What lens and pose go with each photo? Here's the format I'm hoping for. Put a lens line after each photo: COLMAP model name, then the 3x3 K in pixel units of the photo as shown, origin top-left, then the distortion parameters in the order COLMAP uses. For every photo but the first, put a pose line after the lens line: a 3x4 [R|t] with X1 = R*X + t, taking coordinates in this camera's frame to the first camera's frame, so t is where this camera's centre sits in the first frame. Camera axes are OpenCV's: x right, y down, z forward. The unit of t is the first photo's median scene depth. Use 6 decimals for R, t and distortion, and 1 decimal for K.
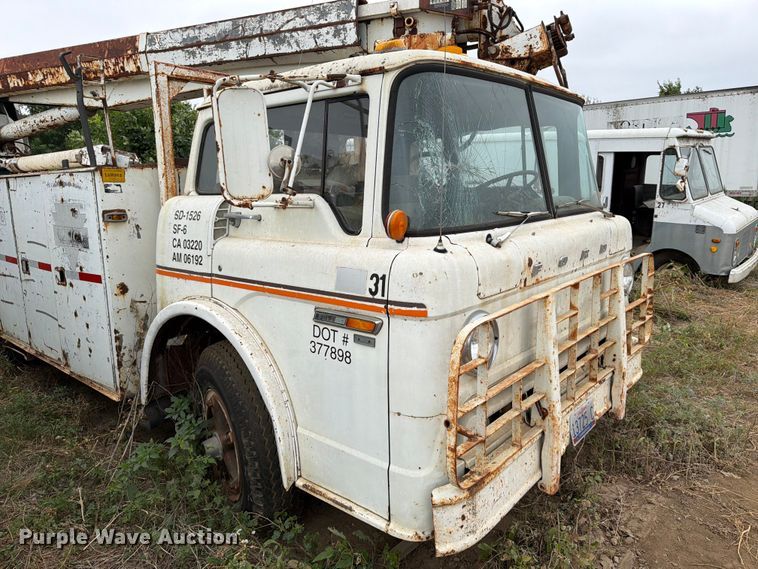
lens RADIAL K [[535.5, 0, 382.0], [0, 535.5, 281.6], [0, 0, 1]] dist [0.056635, -0.095295]
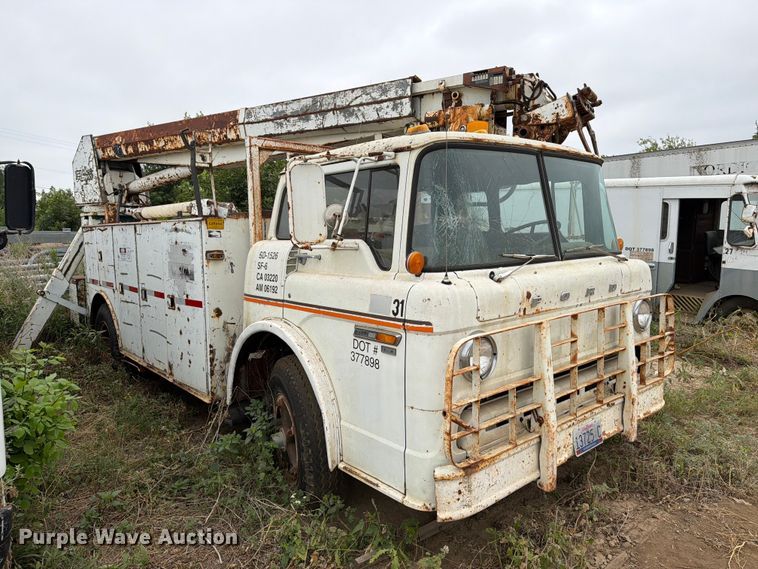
lens RADIAL K [[529.3, 0, 378.3], [0, 529.3, 287.4], [0, 0, 1]] dist [0.096747, -0.121891]
pose [[0.987521, 0.020174, -0.156189, 0.102885], [-0.030823, 0.997339, -0.066065, 0.030935], [0.154441, 0.070055, 0.985515, -0.214723]]
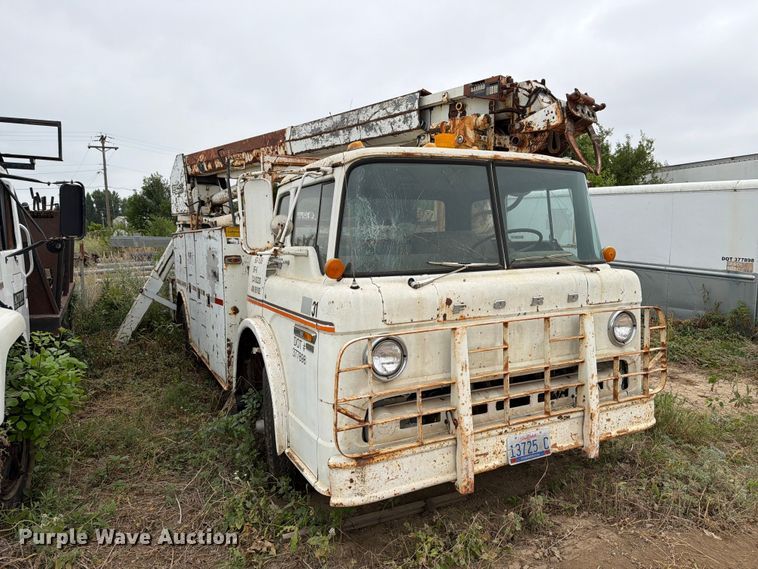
lens RADIAL K [[528.8, 0, 382.1], [0, 528.8, 287.2], [0, 0, 1]] dist [0.151385, -0.231730]
pose [[0.922516, 0.042254, -0.383640, 0.504080], [-0.072757, 0.995207, -0.065342, 0.019718], [0.379040, 0.088191, 0.921168, -0.193833]]
